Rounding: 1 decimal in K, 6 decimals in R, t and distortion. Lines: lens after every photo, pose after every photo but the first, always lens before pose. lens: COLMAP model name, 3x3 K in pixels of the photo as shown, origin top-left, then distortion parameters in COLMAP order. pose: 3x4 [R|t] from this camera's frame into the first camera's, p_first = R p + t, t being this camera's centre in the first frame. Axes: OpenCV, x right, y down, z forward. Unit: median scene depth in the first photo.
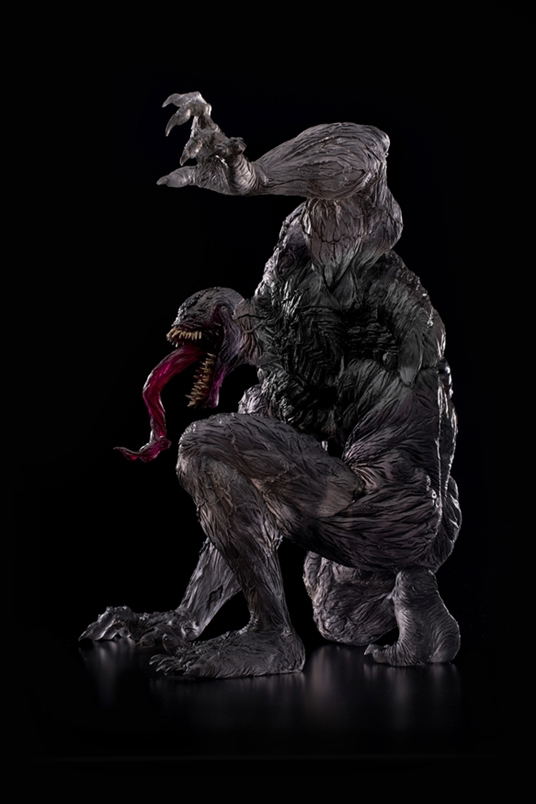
lens RADIAL K [[2470.3, 0, 204.4], [0, 2470.3, 394.8], [0, 0, 1]] dist [0.032554, 0.000000]
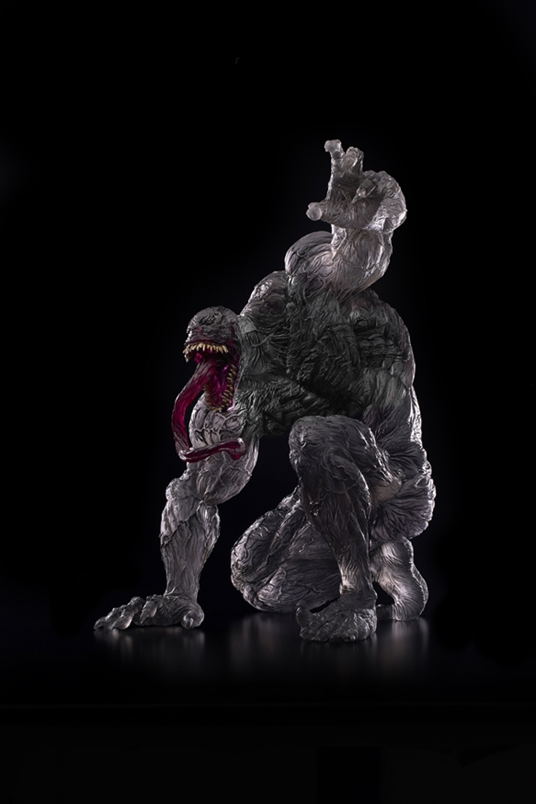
lens RADIAL K [[2399.4, 0, 267.5], [0, 2399.4, 404.4], [0, 0, 1]] dist [-0.055724, 0.000000]
pose [[0.662029, -0.022950, 0.749126, -0.853640], [0.023229, 0.999679, 0.010098, -0.009757], [-0.749118, 0.010716, 0.662350, 0.270043]]
